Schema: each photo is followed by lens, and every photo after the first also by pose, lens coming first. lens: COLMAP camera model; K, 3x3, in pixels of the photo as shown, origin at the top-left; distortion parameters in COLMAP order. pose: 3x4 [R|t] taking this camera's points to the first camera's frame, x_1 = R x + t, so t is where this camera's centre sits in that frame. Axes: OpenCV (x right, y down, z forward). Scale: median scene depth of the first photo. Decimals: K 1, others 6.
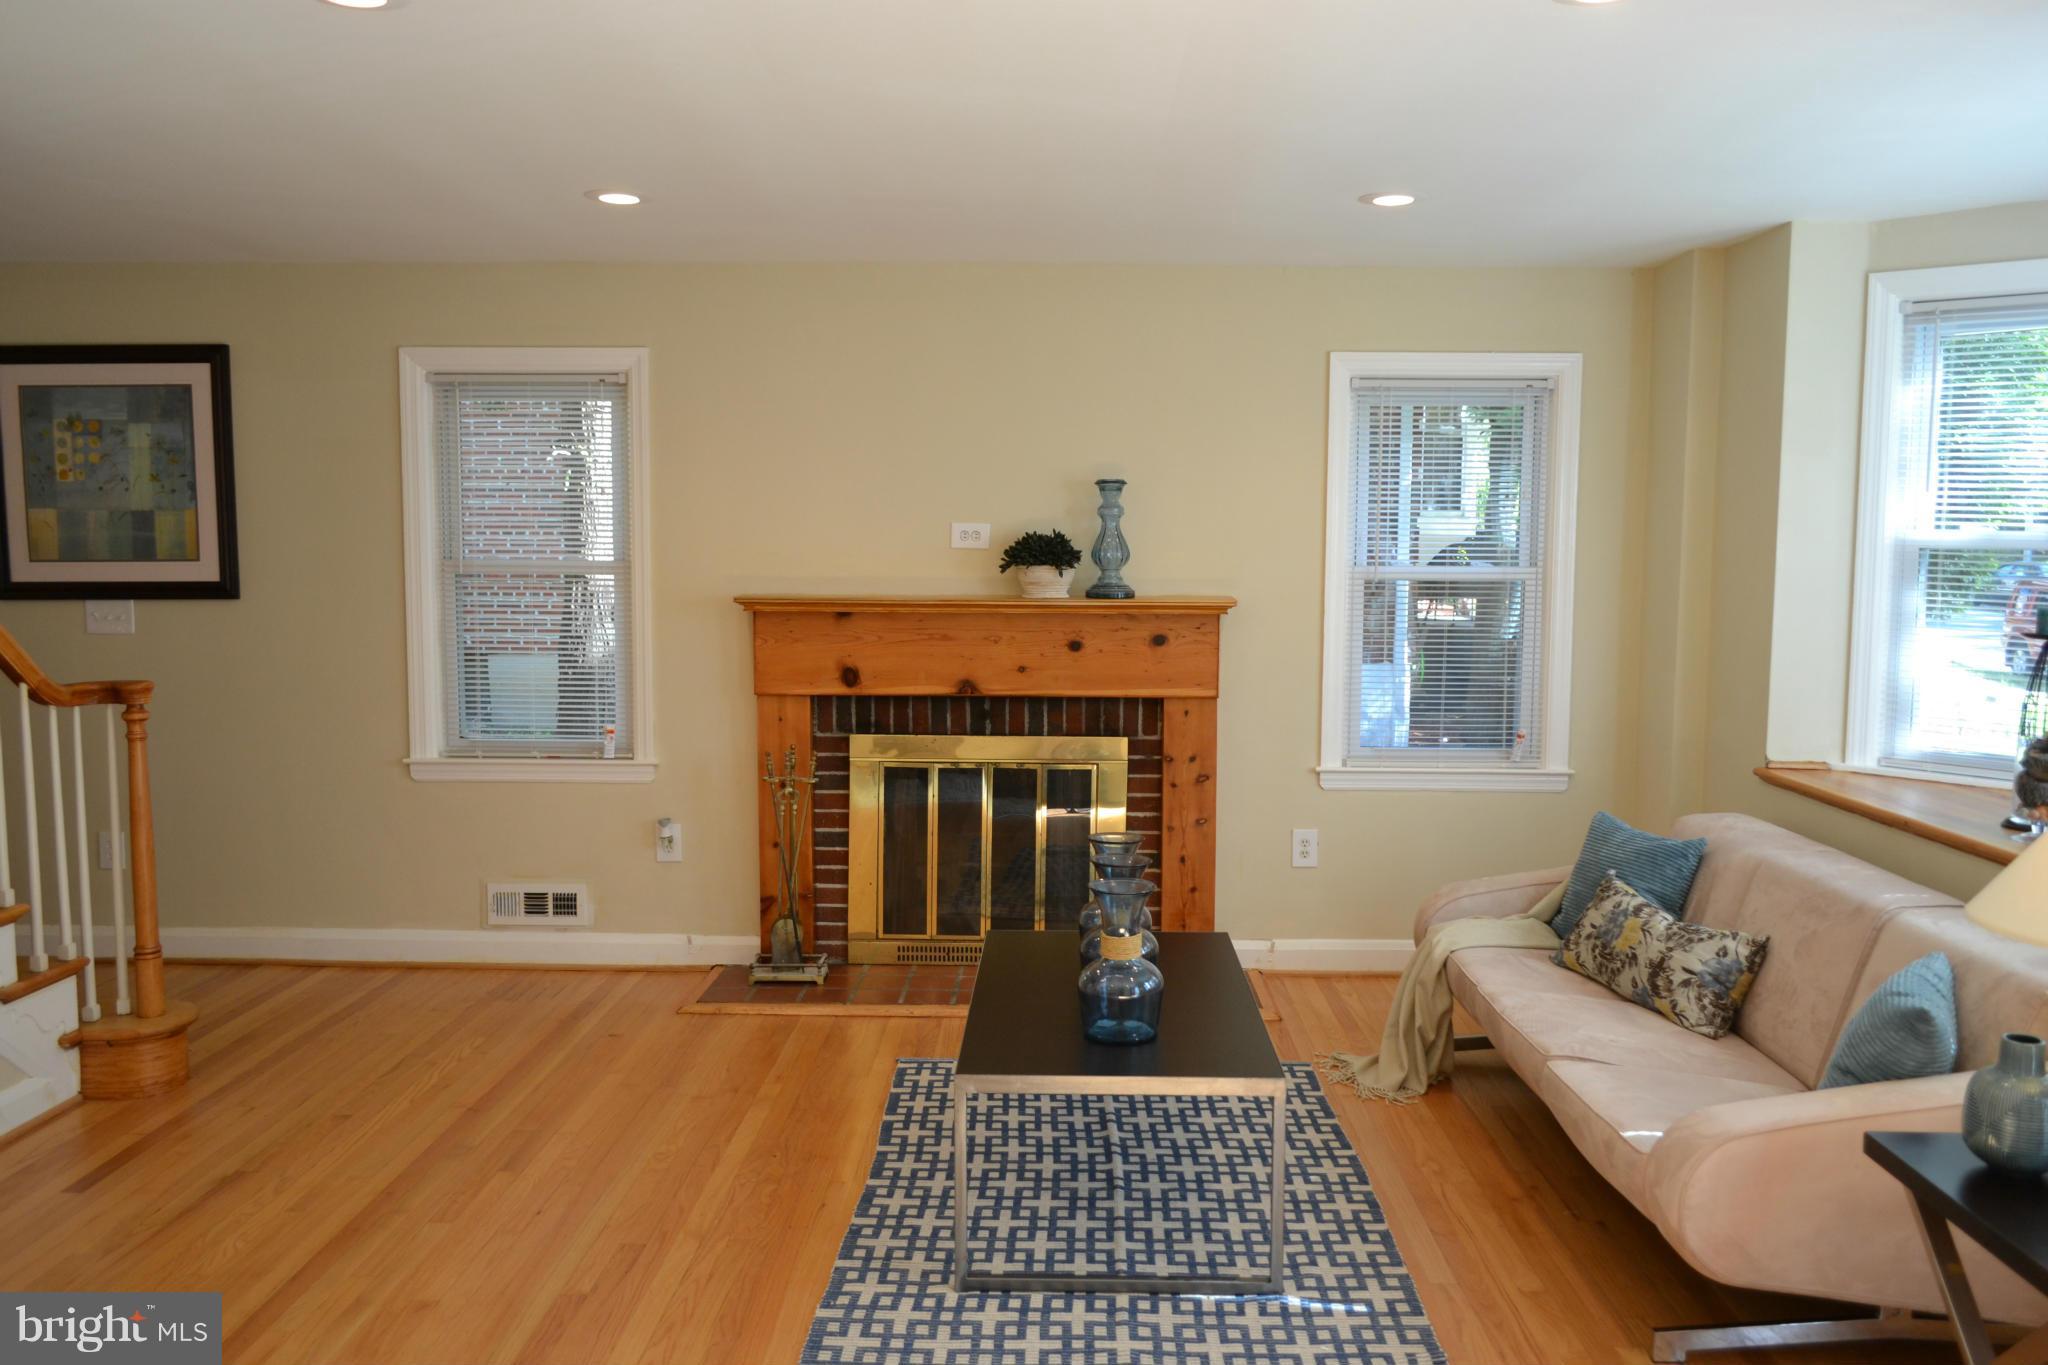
lens RADIAL K [[1613.9, 0, 1034.5], [0, 1613.9, 694.8], [0, 0, 1]] dist [-0.016246, 0.014027]
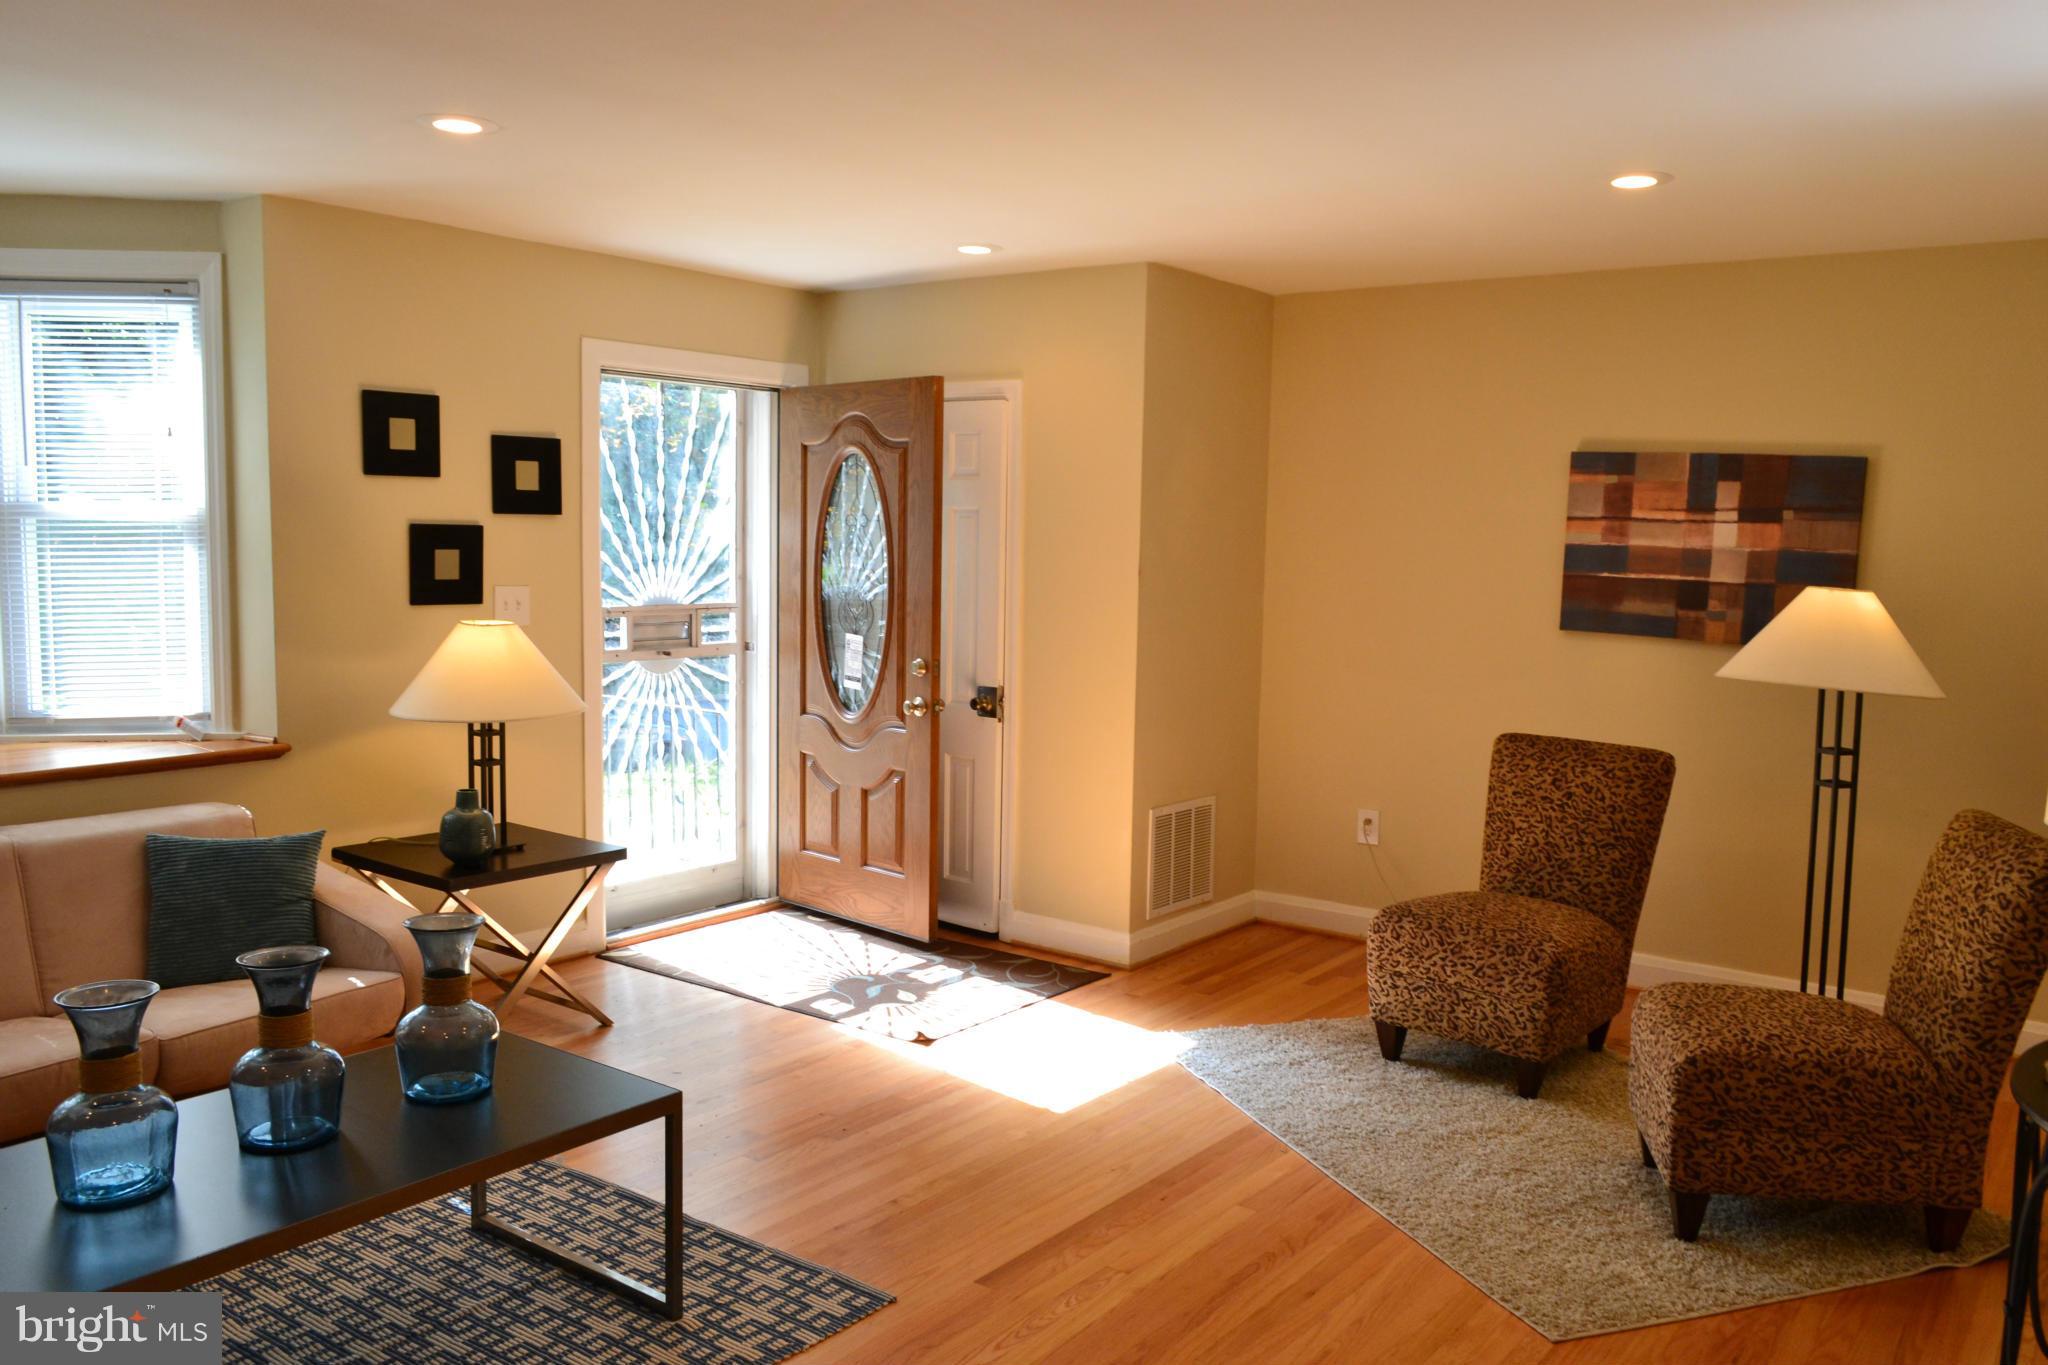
lens RADIAL K [[1613.9, 0, 1034.5], [0, 1613.9, 694.8], [0, 0, 1]] dist [-0.016246, 0.014027]
pose [[-0.811450, -0.082067, 0.578631, -0.445934], [0.034144, 0.981743, 0.187122, -0.099232], [-0.583424, 0.171597, -0.793833, 0.943626]]
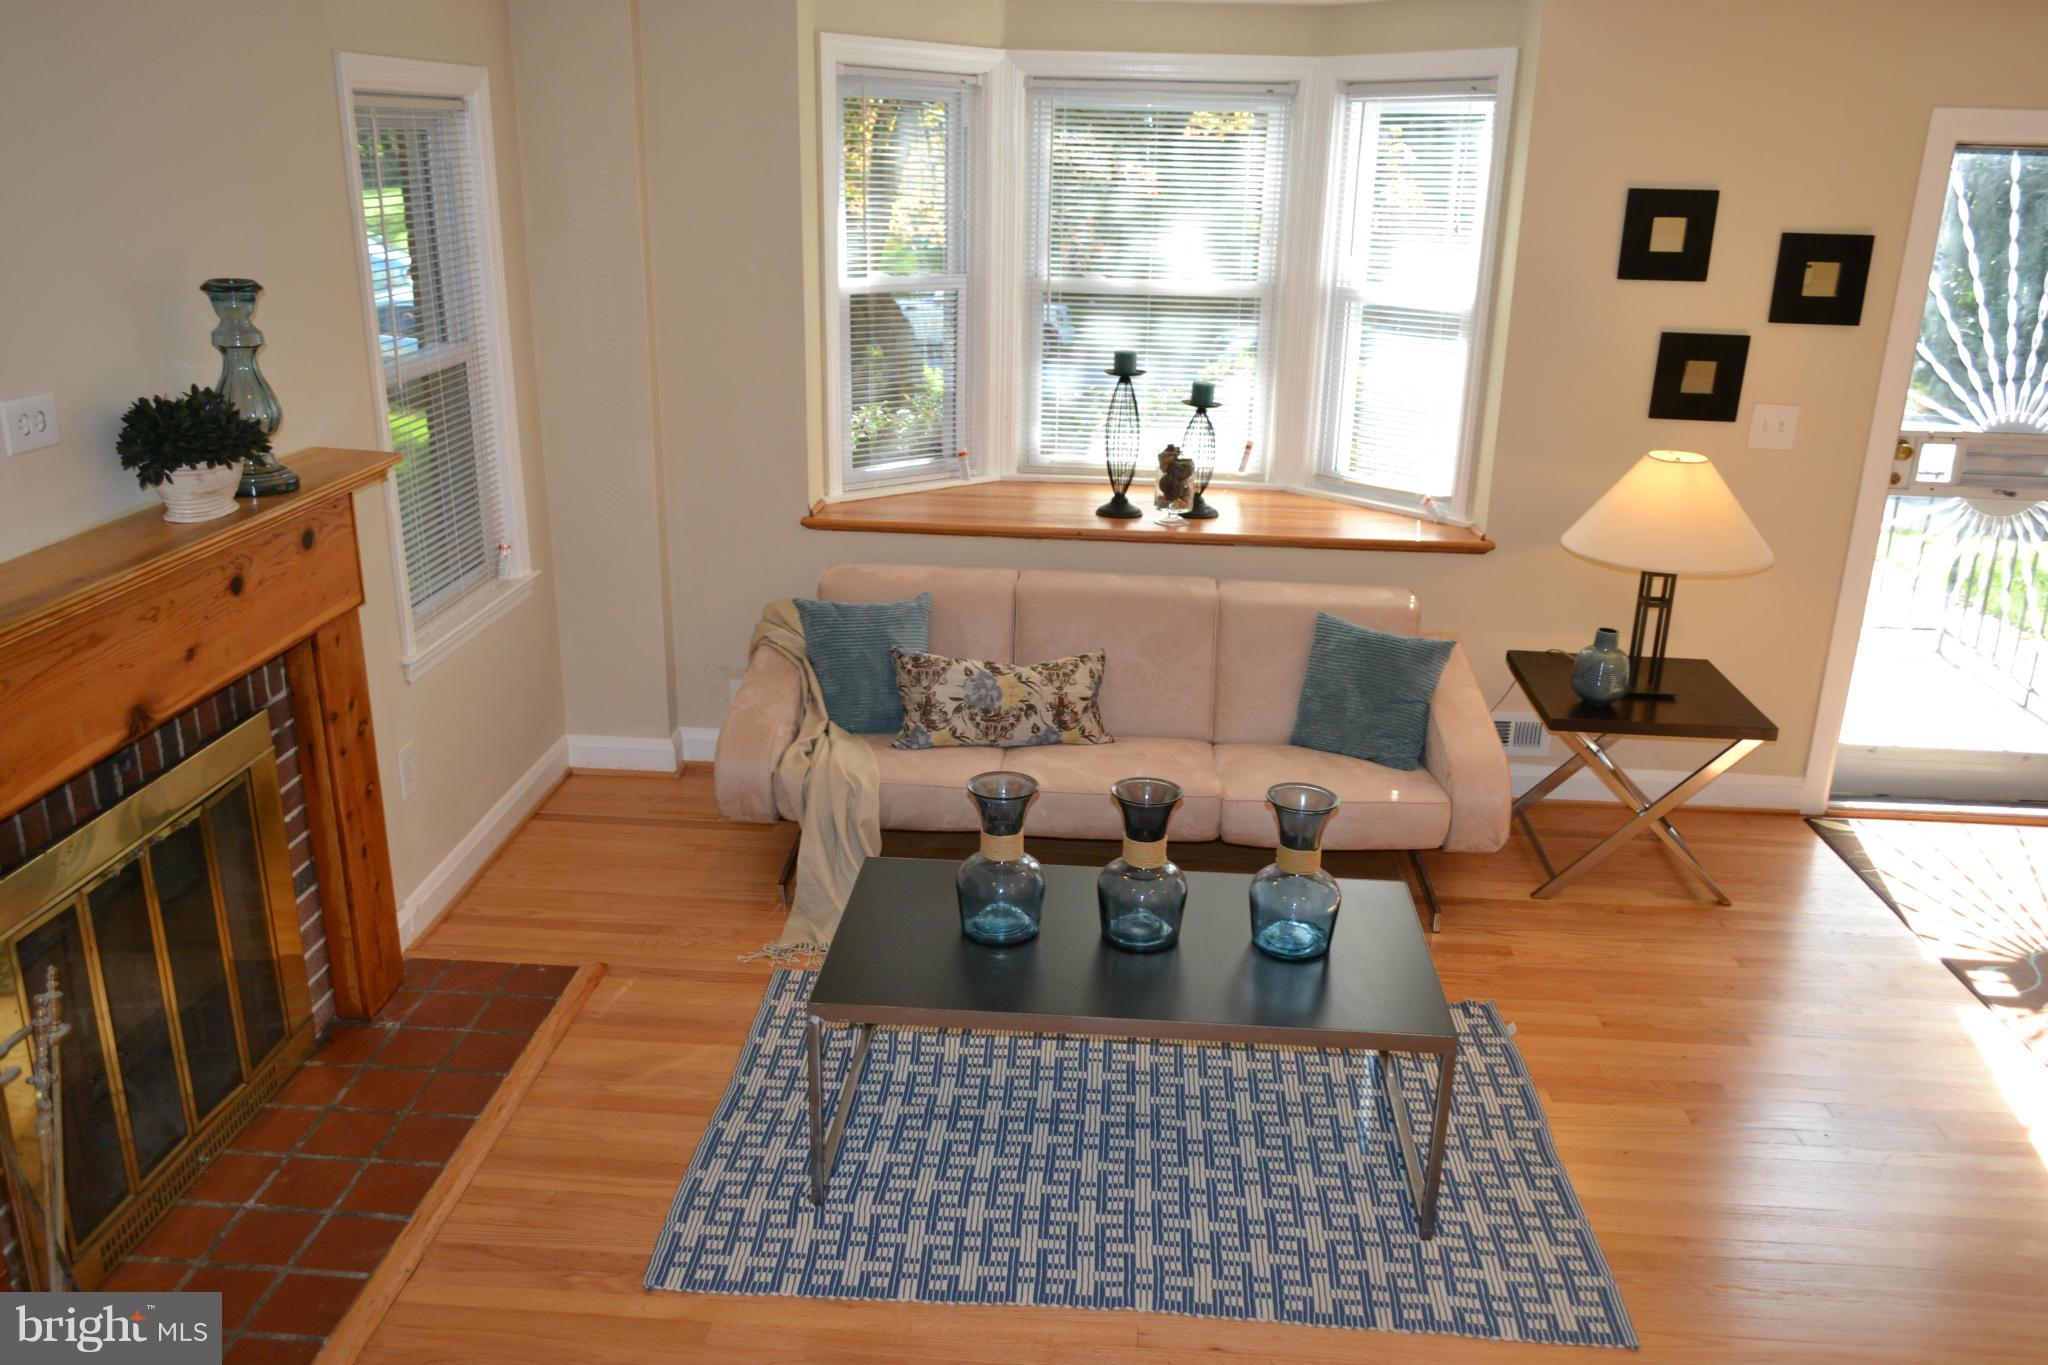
lens RADIAL K [[1613.9, 0, 1034.5], [0, 1613.9, 694.8], [0, 0, 1]] dist [-0.016246, 0.014027]
pose [[0.045267, -0.331438, 0.942390, -0.514207], [0.073523, 0.941904, 0.327736, -0.160673], [-0.996266, 0.054451, 0.067006, 0.692038]]
